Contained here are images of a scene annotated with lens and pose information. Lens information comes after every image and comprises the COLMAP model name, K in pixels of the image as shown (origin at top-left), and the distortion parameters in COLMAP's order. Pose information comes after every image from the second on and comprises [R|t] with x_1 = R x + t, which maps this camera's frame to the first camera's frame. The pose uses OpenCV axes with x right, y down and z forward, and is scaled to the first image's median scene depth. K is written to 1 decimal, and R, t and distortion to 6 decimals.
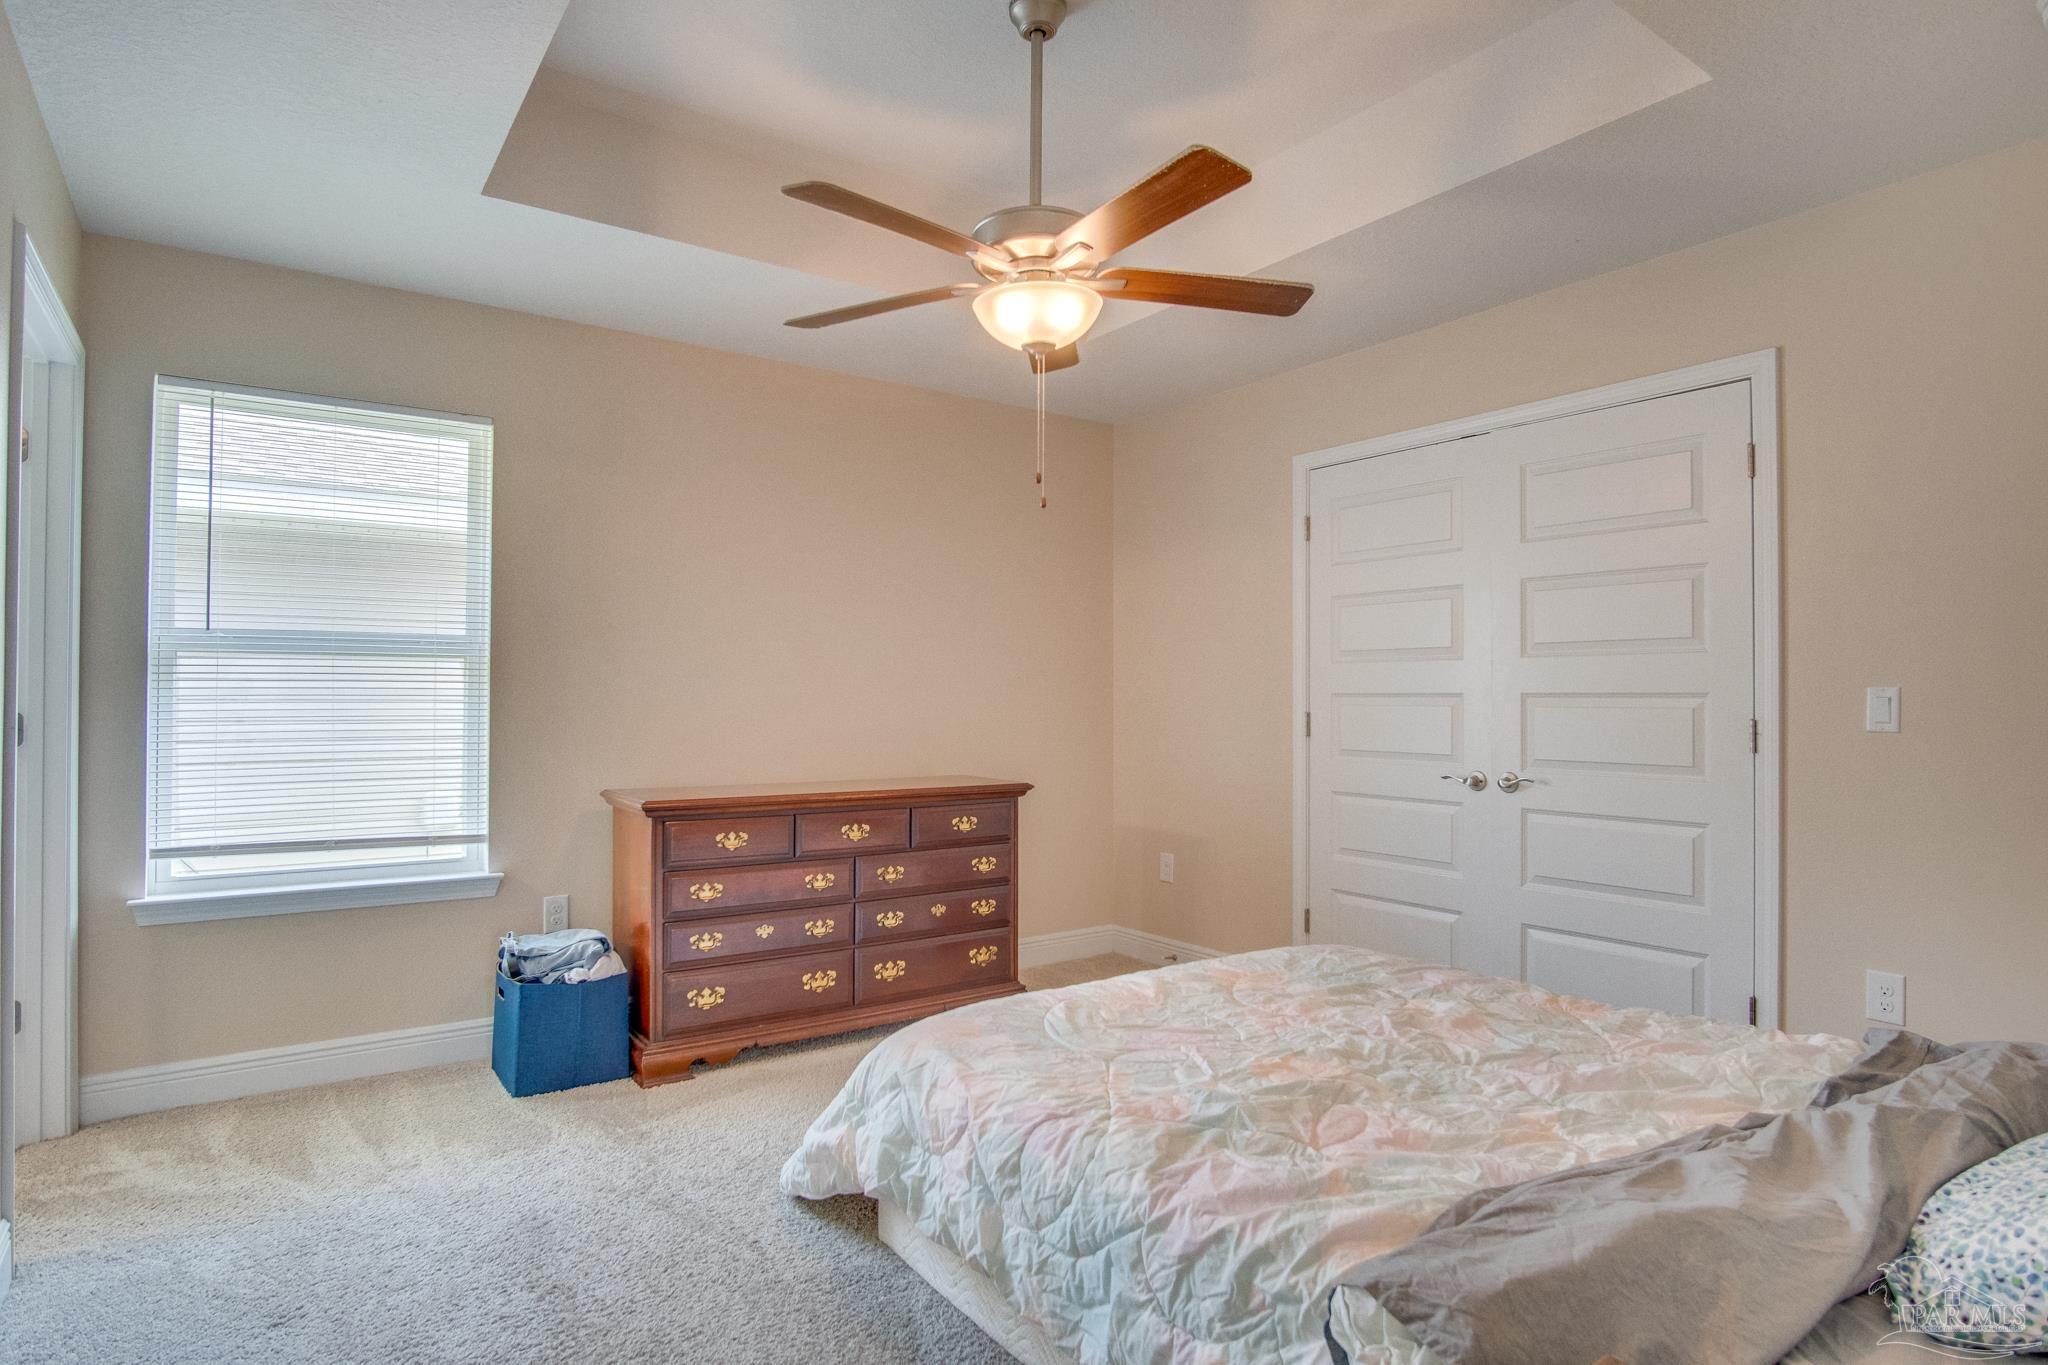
lens RADIAL K [[1096.5, 0, 1024.2], [0, 1096.5, 686.2], [0, 0, 1]] dist [-0.035876, 0.010843]
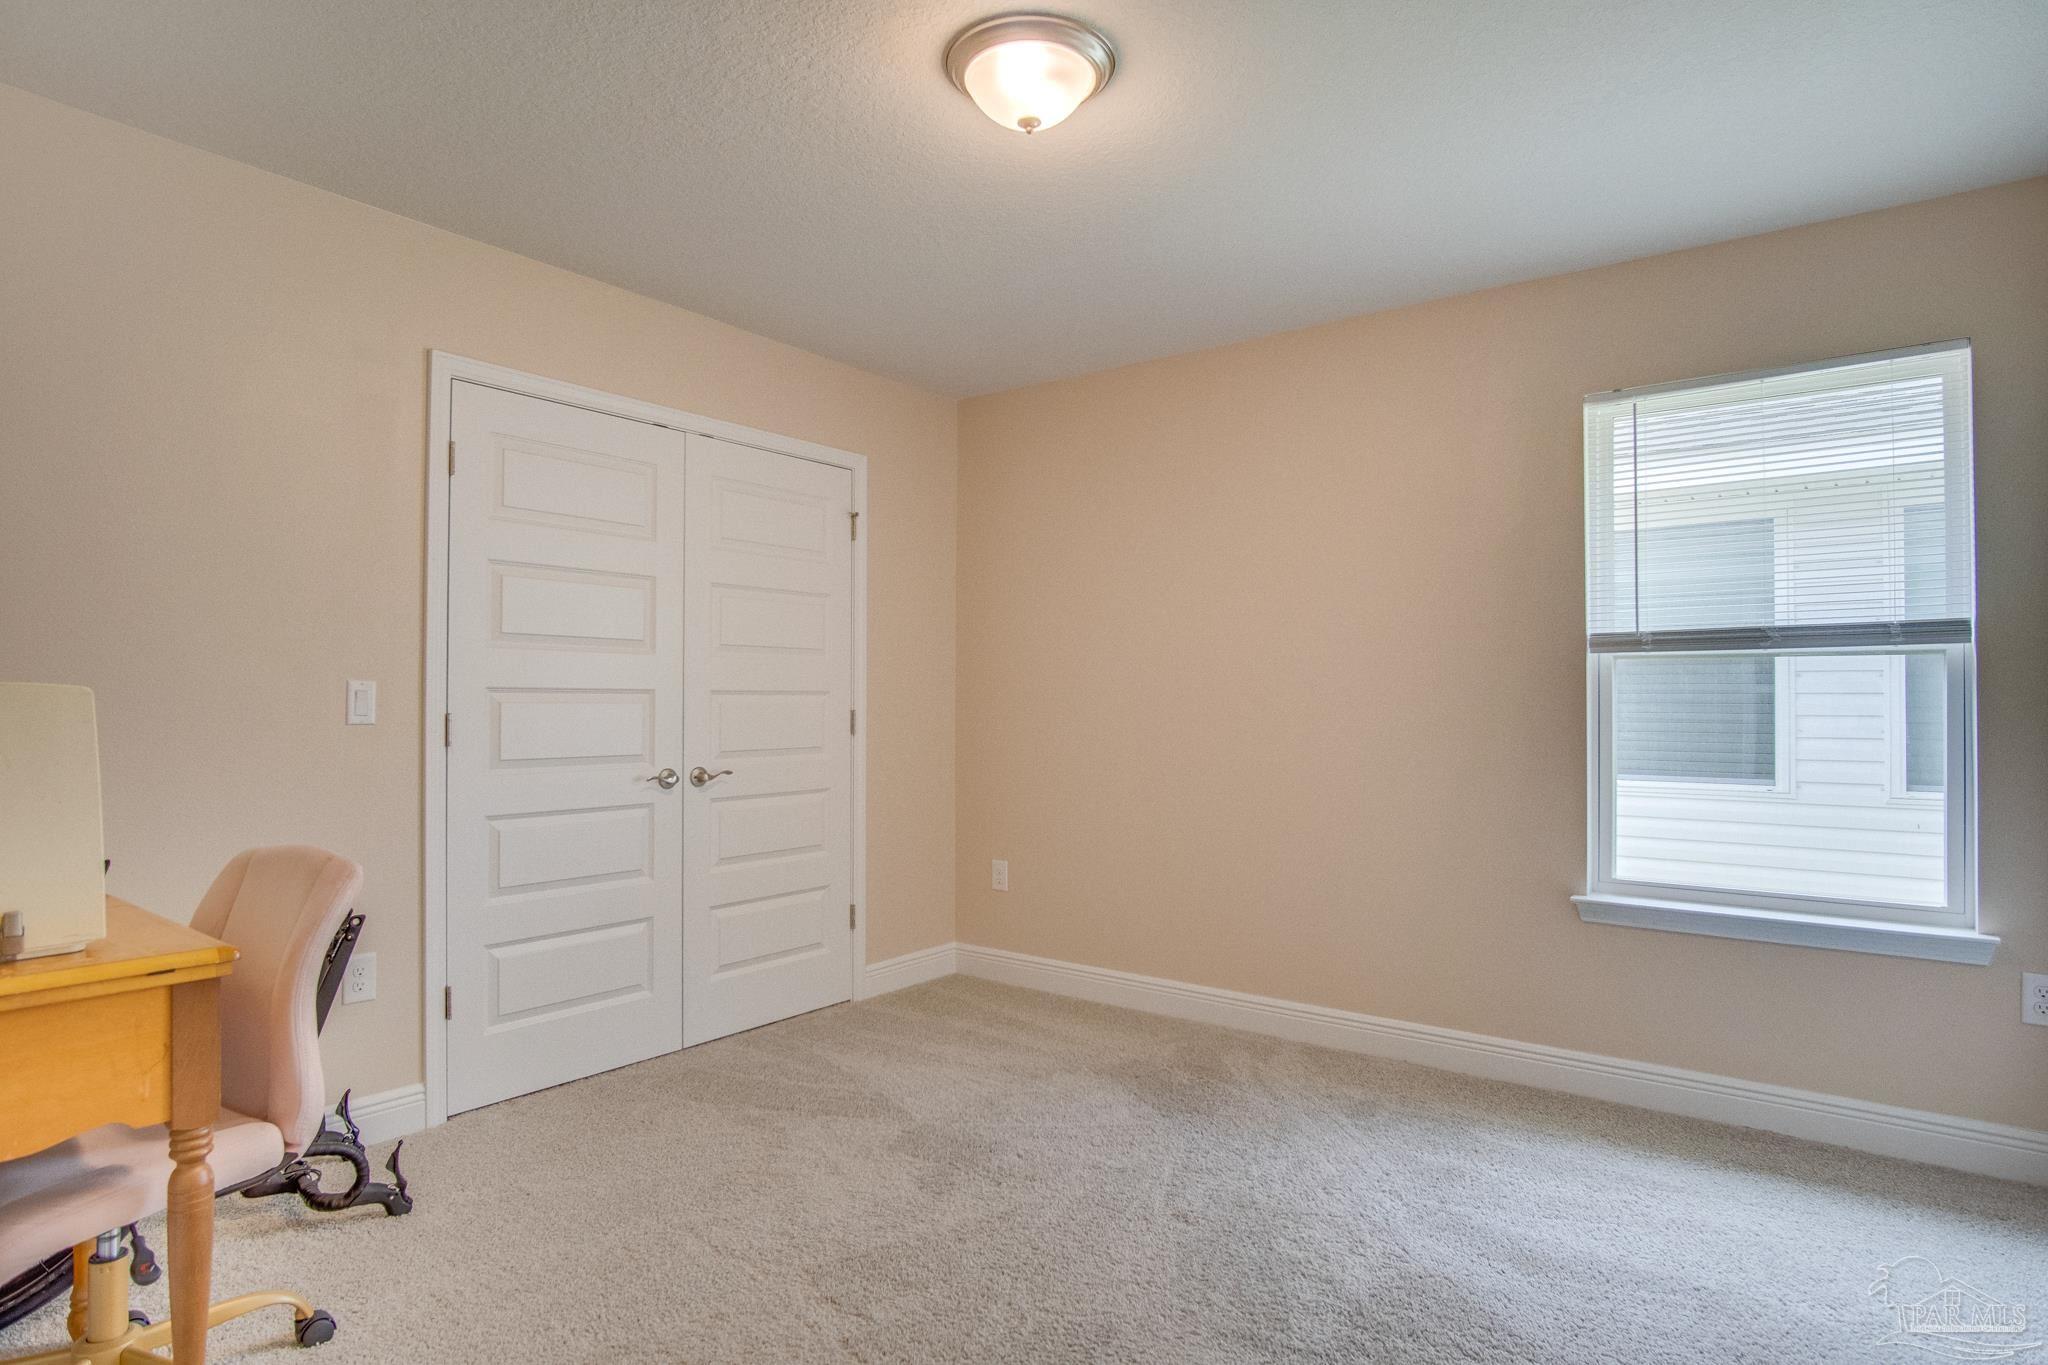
lens RADIAL K [[1096.5, 0, 1024.2], [0, 1096.5, 686.2], [0, 0, 1]] dist [-0.035876, 0.010843]
pose [[-0.287206, 0.013364, 0.957775, -0.648304], [-0.006245, 0.999855, -0.015824, 0.017872], [-0.957848, -0.010526, -0.287081, 1.013872]]
